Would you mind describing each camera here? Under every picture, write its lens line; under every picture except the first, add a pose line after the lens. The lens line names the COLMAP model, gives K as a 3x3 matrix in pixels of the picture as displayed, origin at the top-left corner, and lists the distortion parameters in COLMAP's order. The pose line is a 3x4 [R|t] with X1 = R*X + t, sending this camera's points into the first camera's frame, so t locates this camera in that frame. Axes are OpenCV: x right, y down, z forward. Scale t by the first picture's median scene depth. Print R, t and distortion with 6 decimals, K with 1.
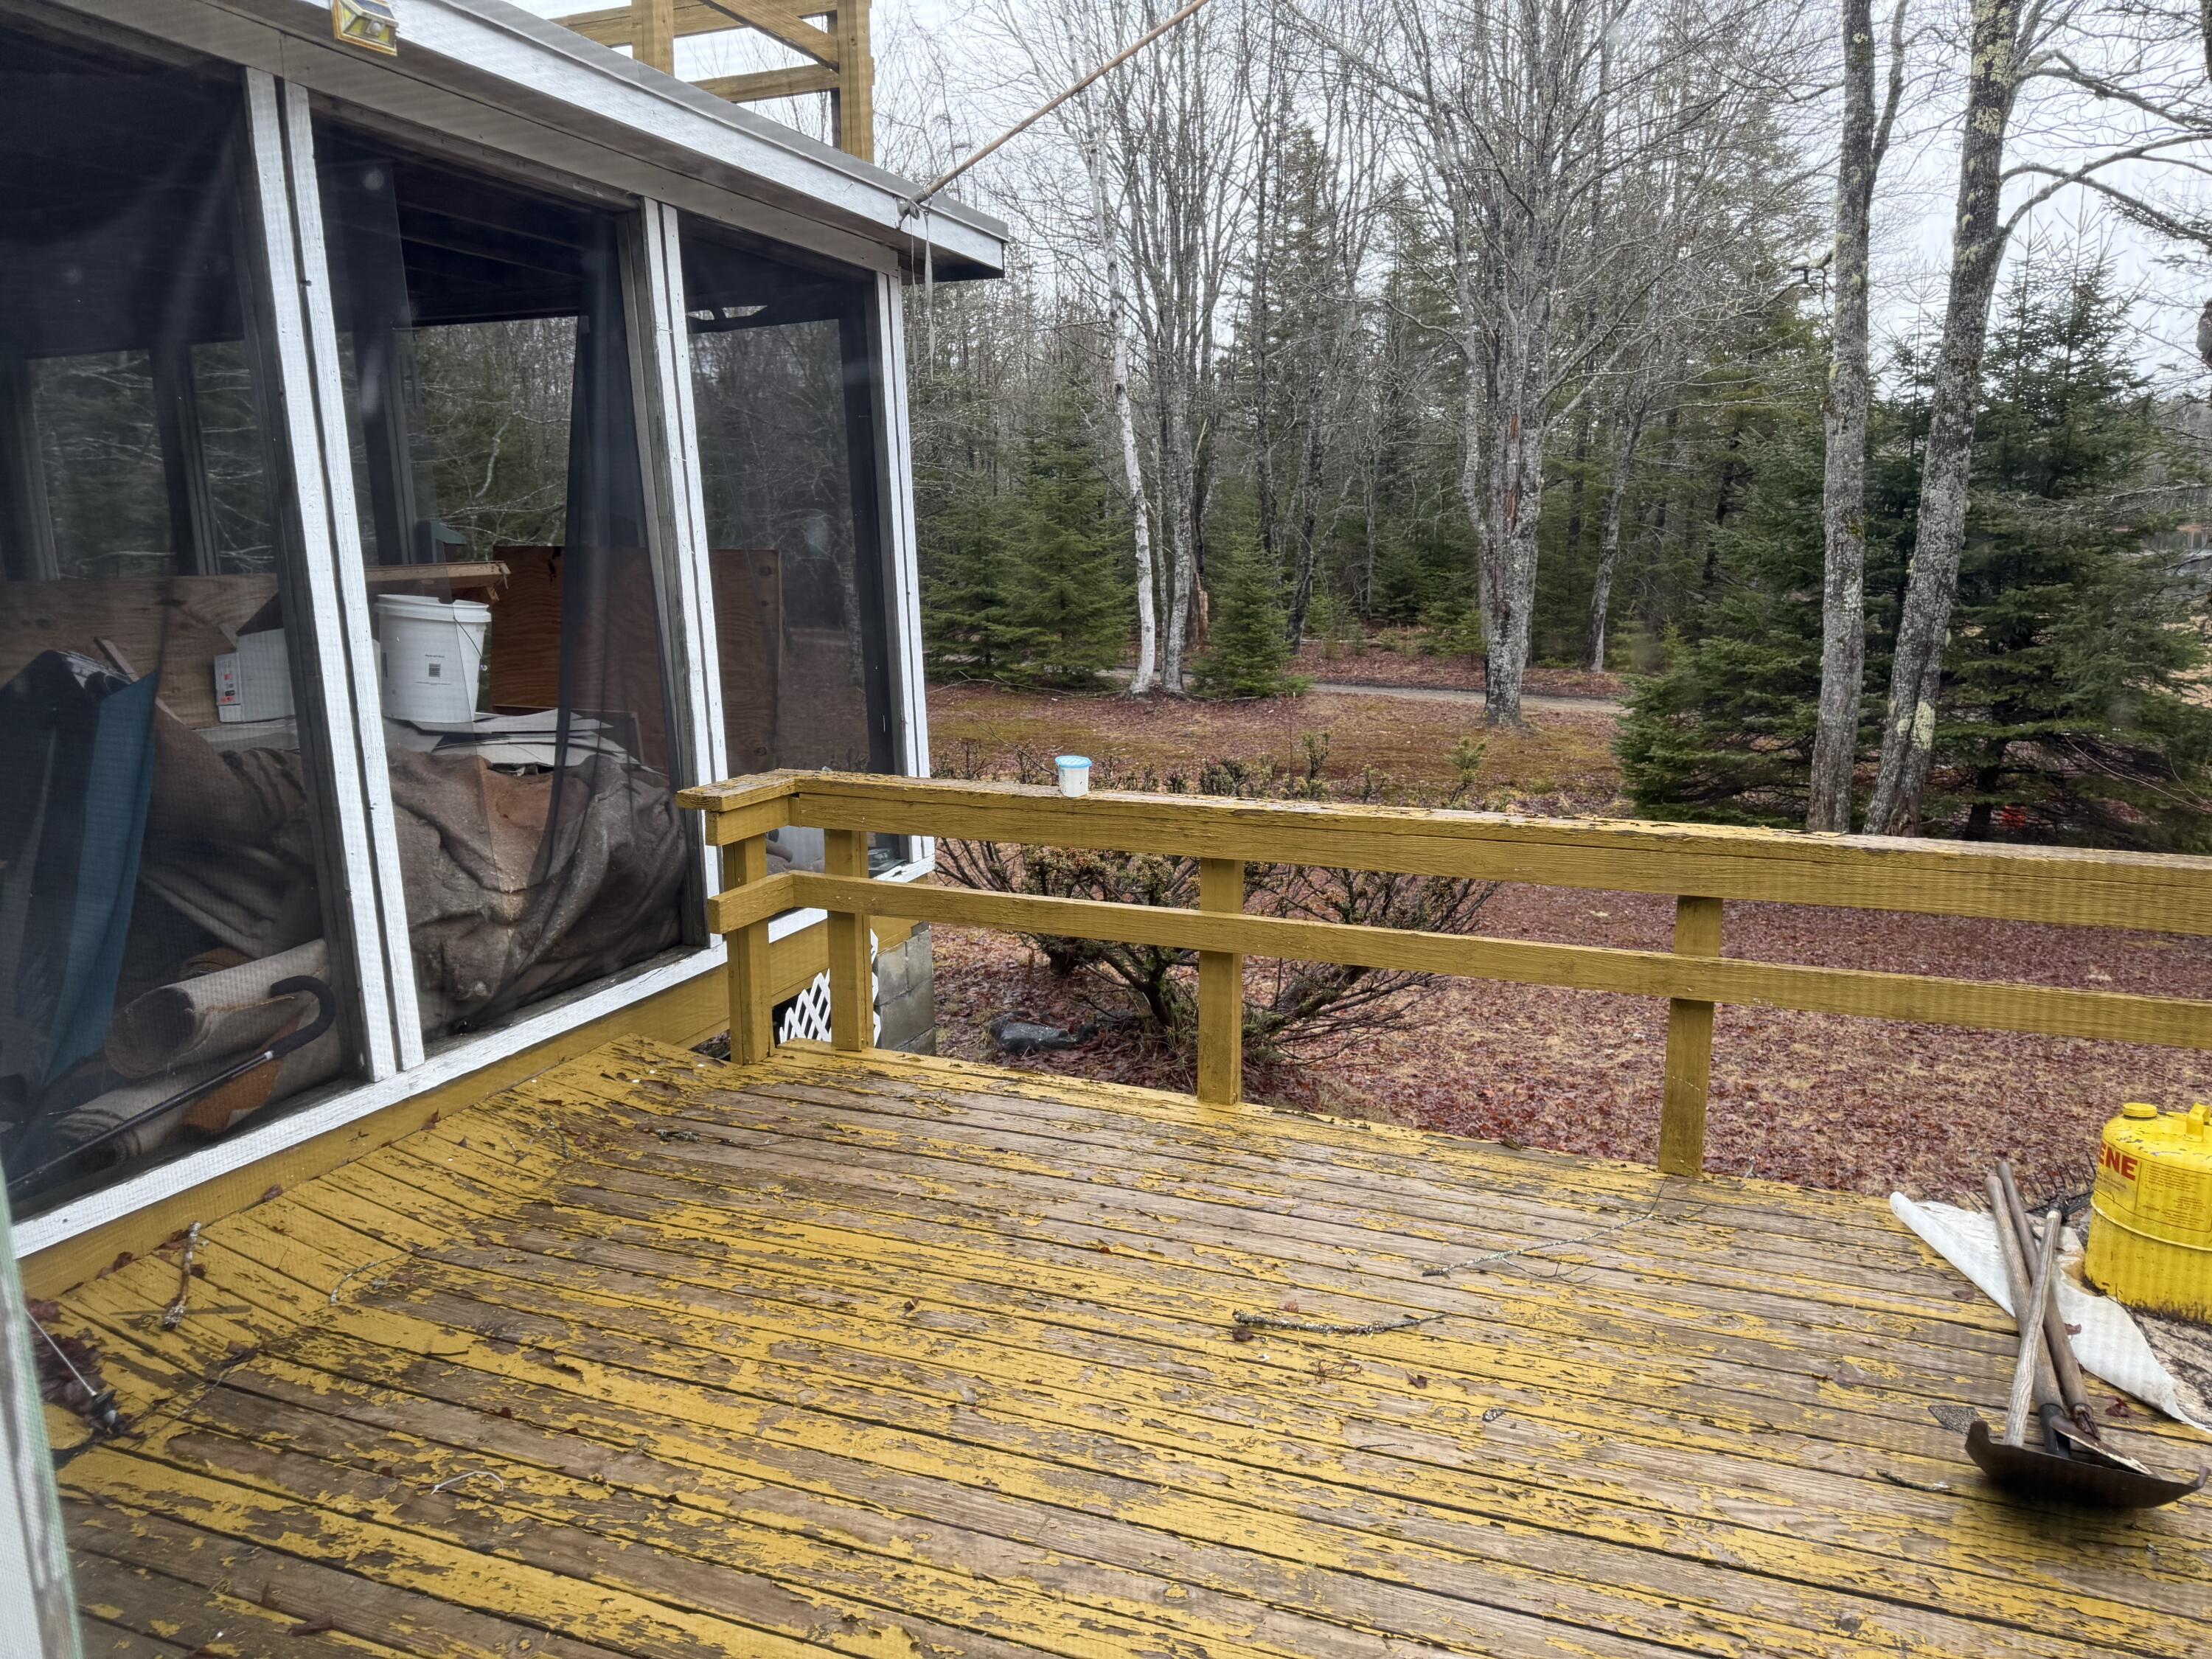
lens RADIAL K [[1564.2, 0, 1098.8], [0, 1564.2, 841.7], [0, 0, 1]] dist [0.004294, 0.000002]
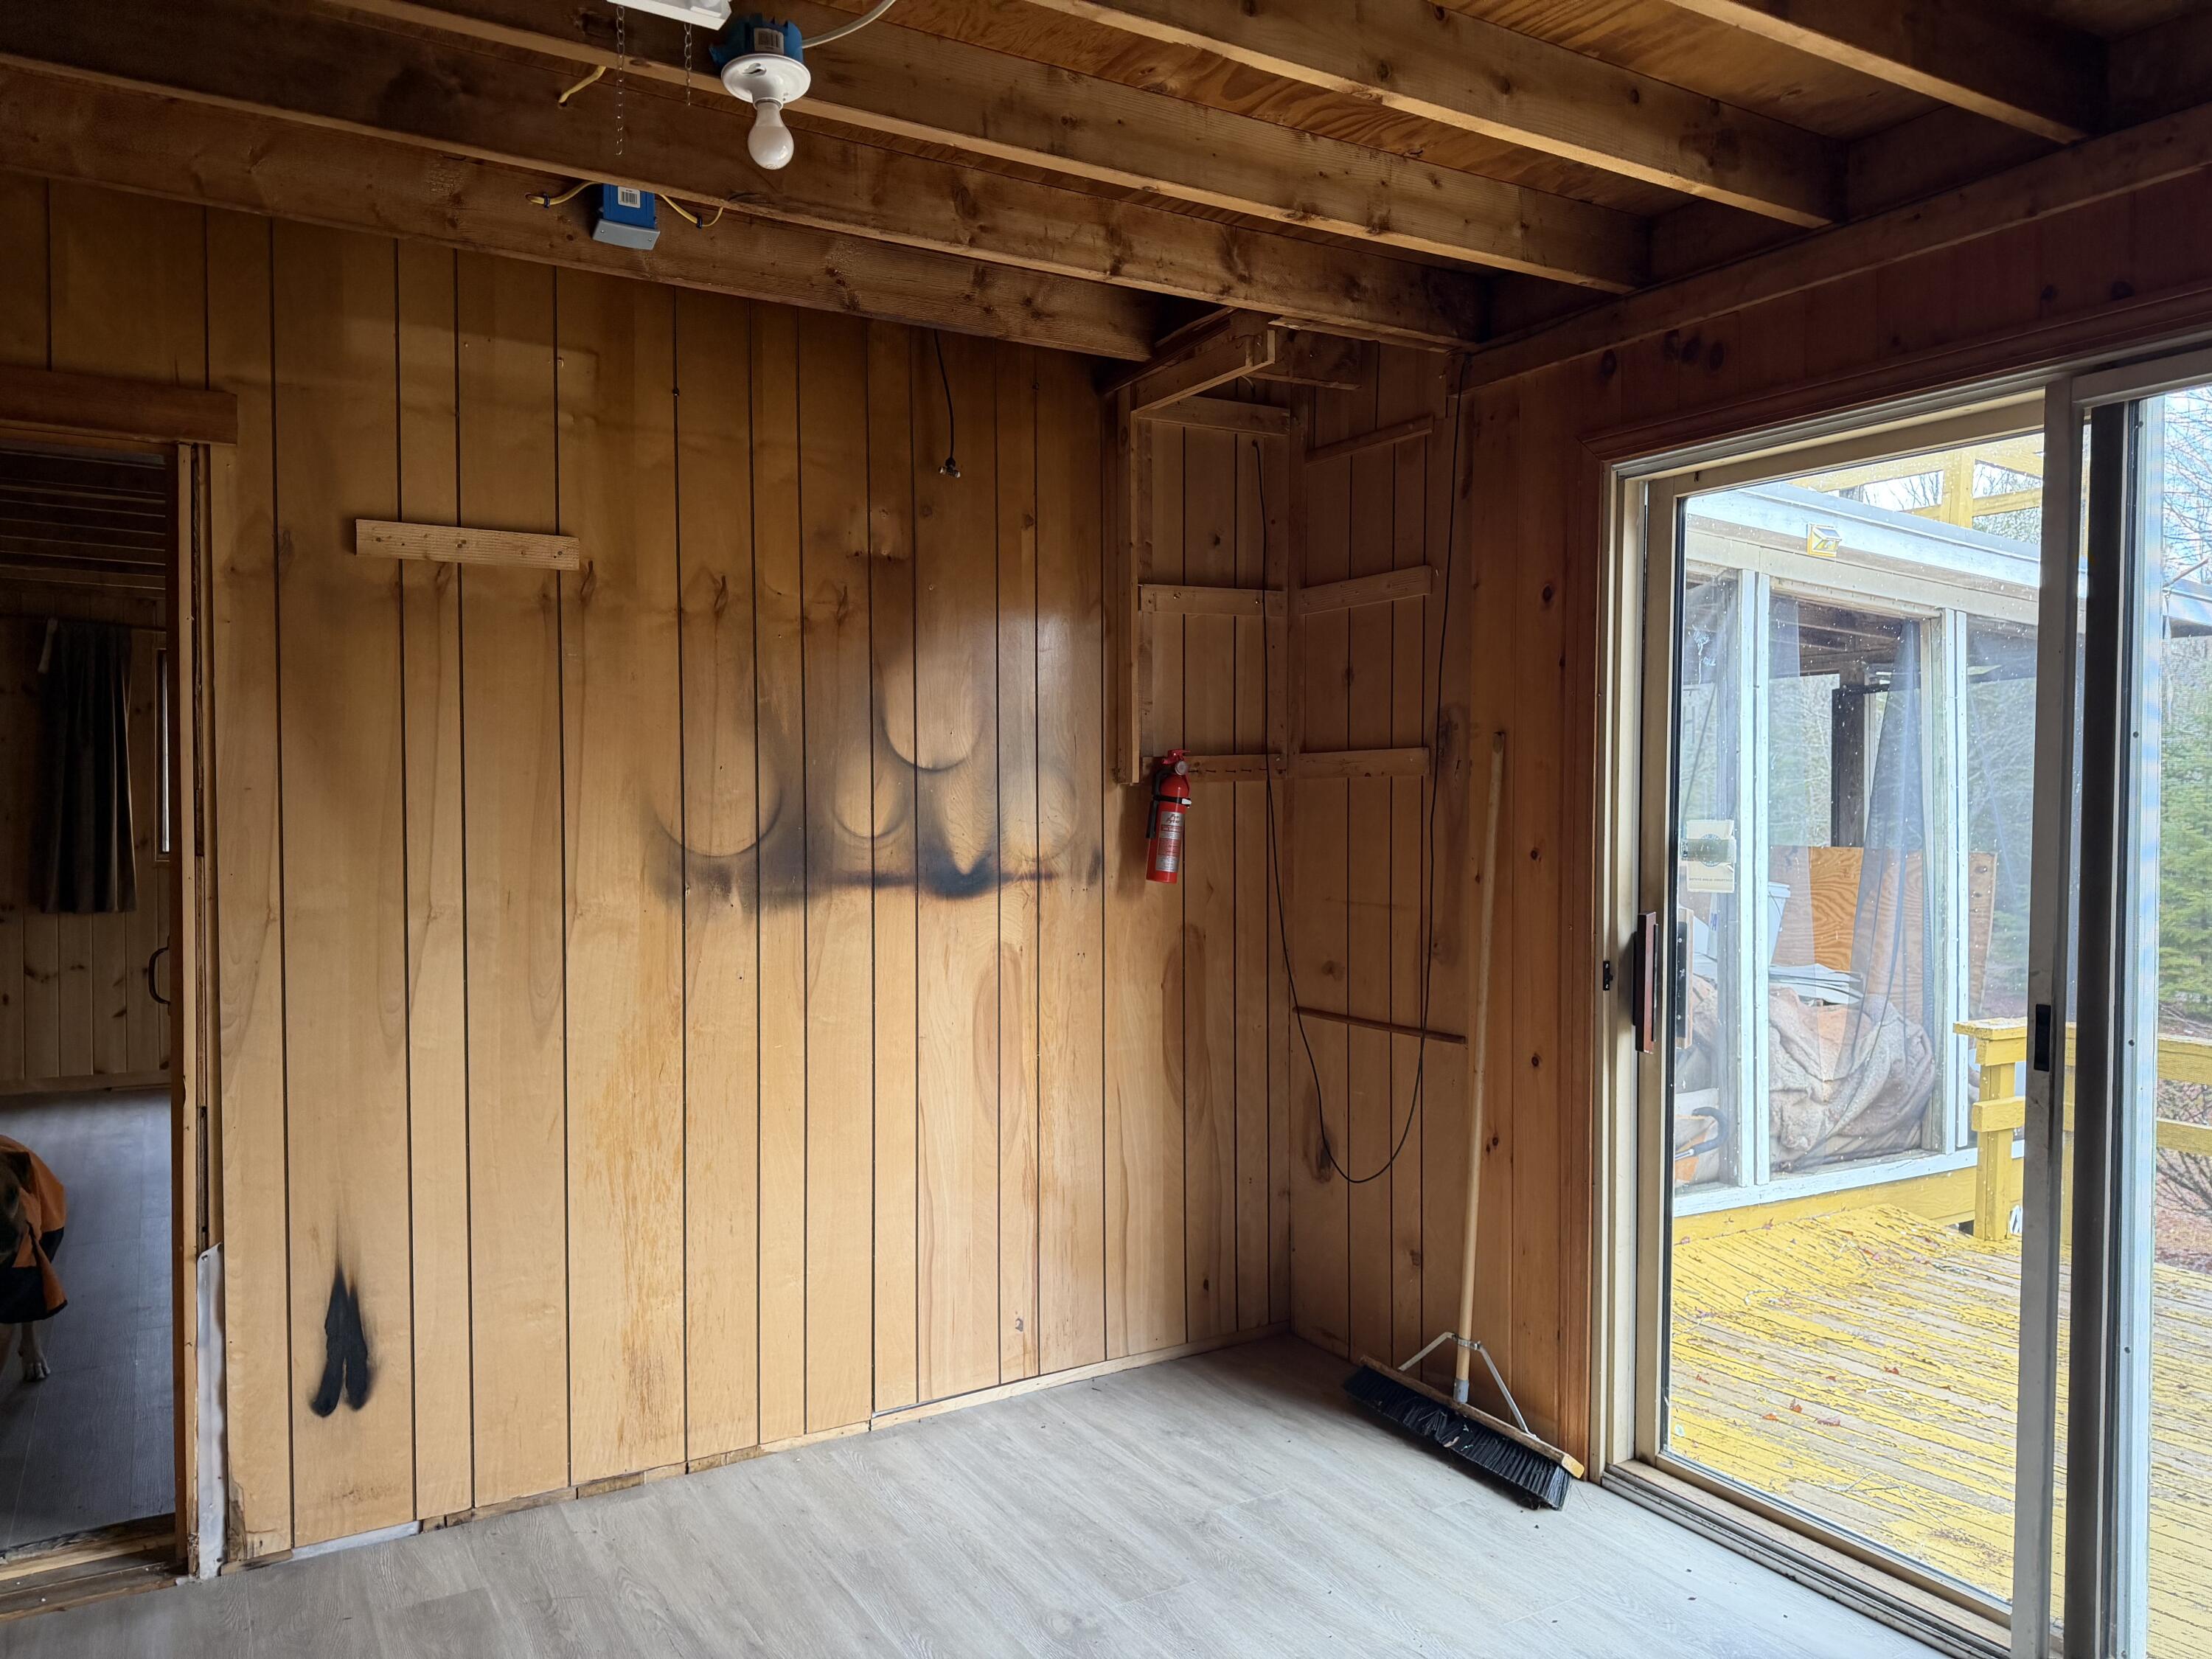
lens RADIAL K [[1564.2, 0, 1098.8], [0, 1564.2, 841.7], [0, 0, 1]] dist [0.004294, 0.000002]
pose [[0.807559, 0.023949, -0.589300, -0.068942], [-0.133879, 0.980536, -0.143615, 0.115324], [0.574391, 0.194872, 0.795047, -0.590981]]
